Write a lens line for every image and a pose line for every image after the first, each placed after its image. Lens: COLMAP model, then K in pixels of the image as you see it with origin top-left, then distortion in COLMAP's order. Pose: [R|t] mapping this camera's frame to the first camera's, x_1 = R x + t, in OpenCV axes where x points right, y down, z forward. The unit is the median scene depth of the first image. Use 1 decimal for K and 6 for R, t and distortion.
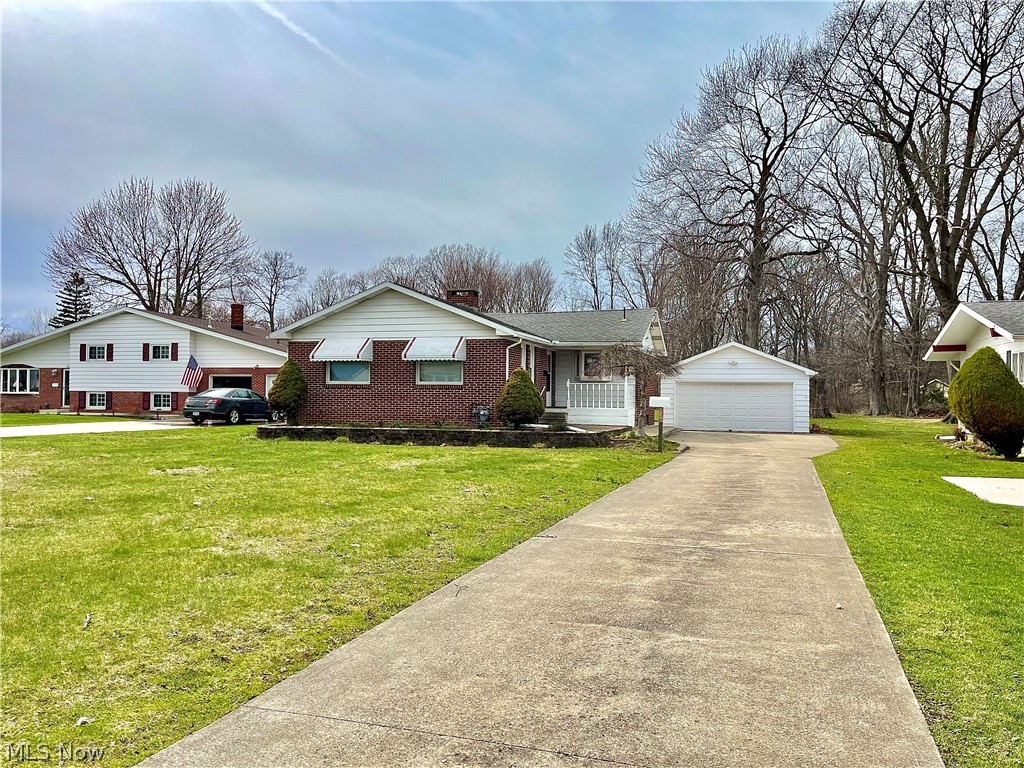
lens RADIAL K [[765.8, 0, 510.2], [0, 765.8, 384.9], [0, 0, 1]] dist [0.009640, 0.000404]
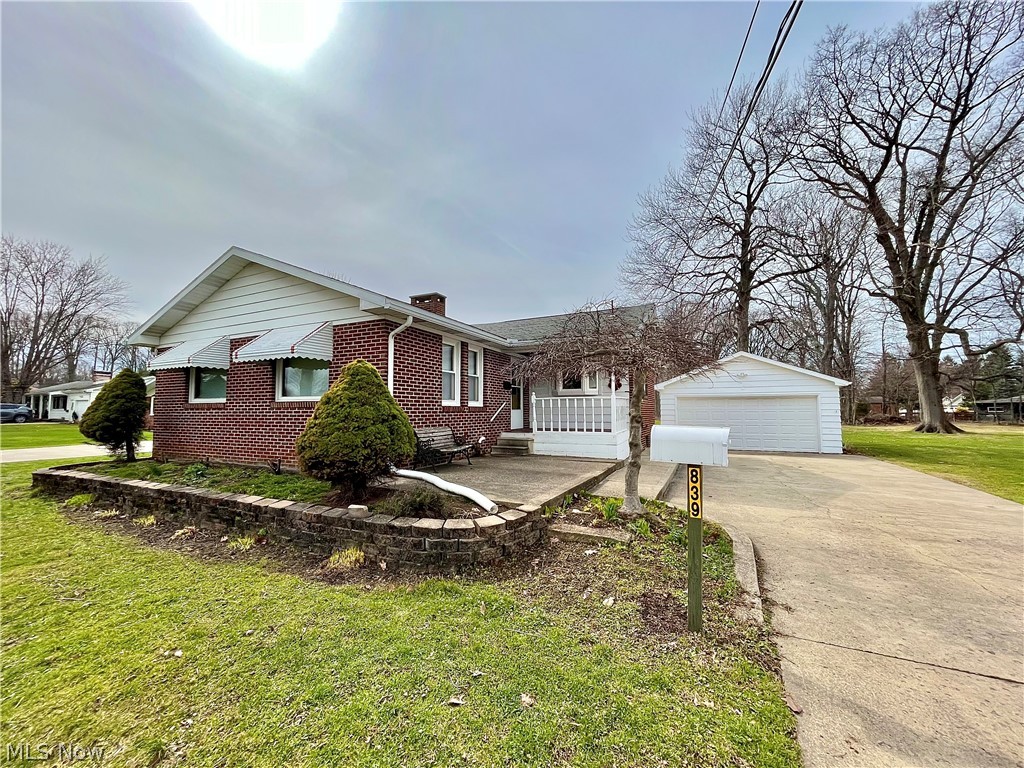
lens RADIAL K [[411.7, 0, 516.3], [0, 411.7, 381.1], [0, 0, 1]] dist [-0.000638, 0.000169]
pose [[0.991475, -0.022160, -0.128399, 0.072007], [0.014486, 0.998069, -0.060400, 0.003601], [0.129490, 0.058025, 0.989882, 0.396750]]
